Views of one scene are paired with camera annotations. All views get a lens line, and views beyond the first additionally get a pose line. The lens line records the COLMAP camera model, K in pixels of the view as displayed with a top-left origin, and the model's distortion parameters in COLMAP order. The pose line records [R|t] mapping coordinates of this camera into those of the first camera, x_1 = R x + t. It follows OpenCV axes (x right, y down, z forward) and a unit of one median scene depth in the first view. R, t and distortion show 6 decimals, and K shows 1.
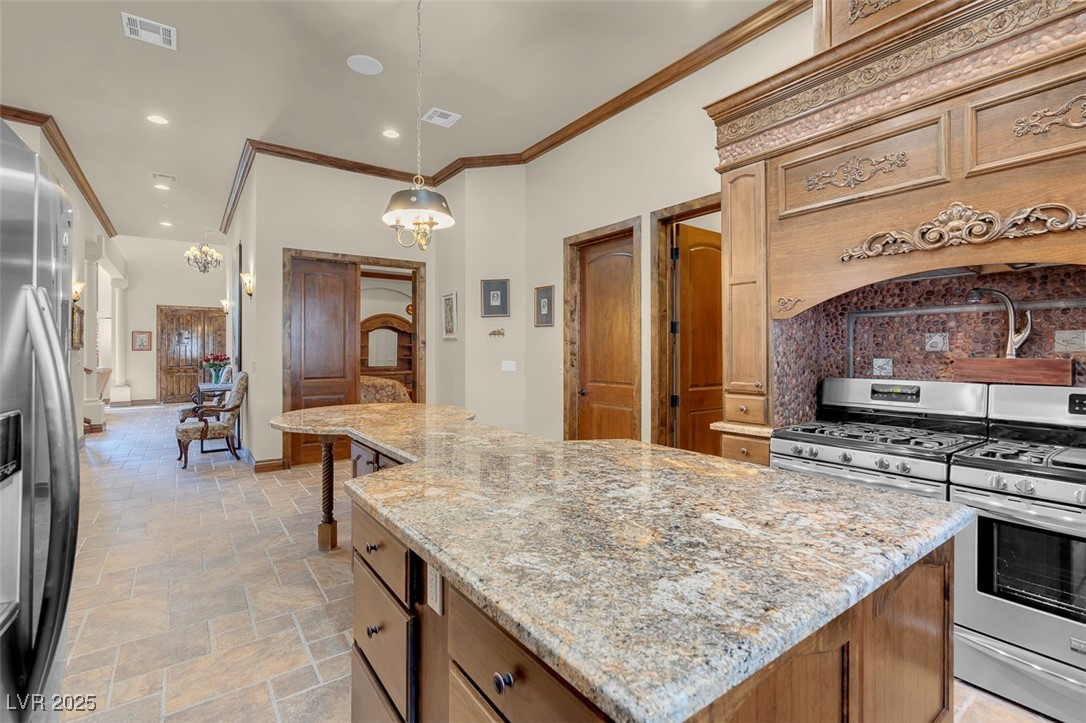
lens RADIAL K [[498.2, 0, 550.3], [0, 498.2, 355.3], [0, 0, 1]] dist [-0.004963, 0.003050]
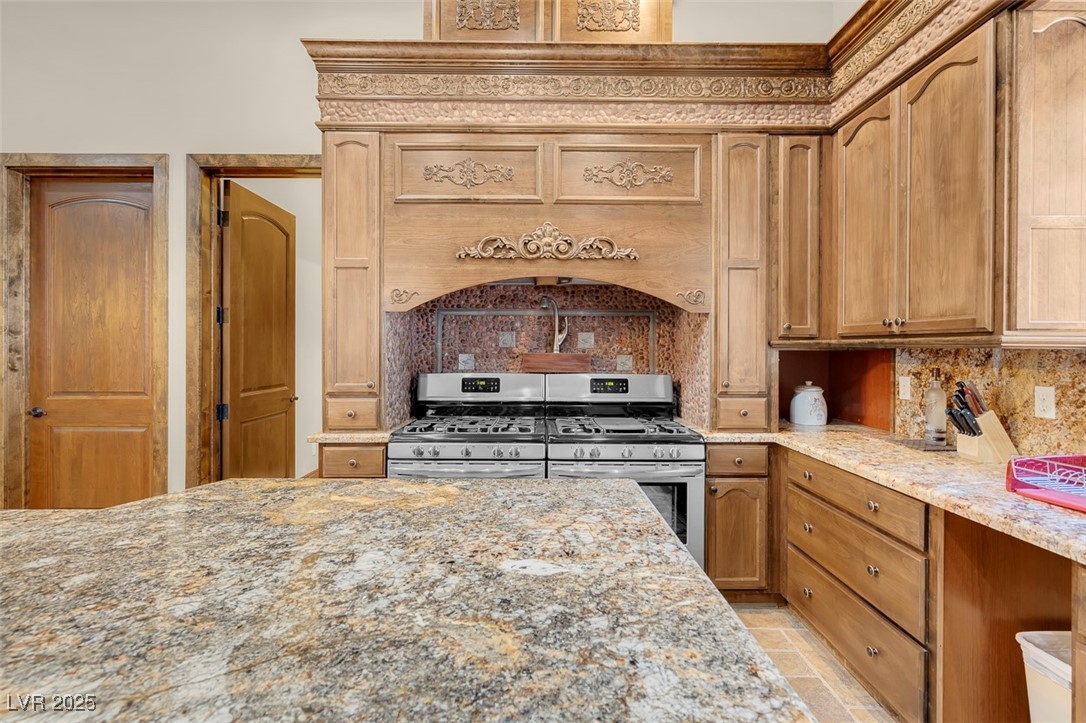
lens RADIAL K [[498.2, 0, 537.9], [0, 498.2, 350.8], [0, 0, 1]] dist [-0.004963, 0.003050]
pose [[0.589421, -0.003198, 0.807820, -0.137833], [0.003067, 0.999994, 0.001722, -0.002130], [-0.807820, 0.001463, 0.589427, 0.276092]]
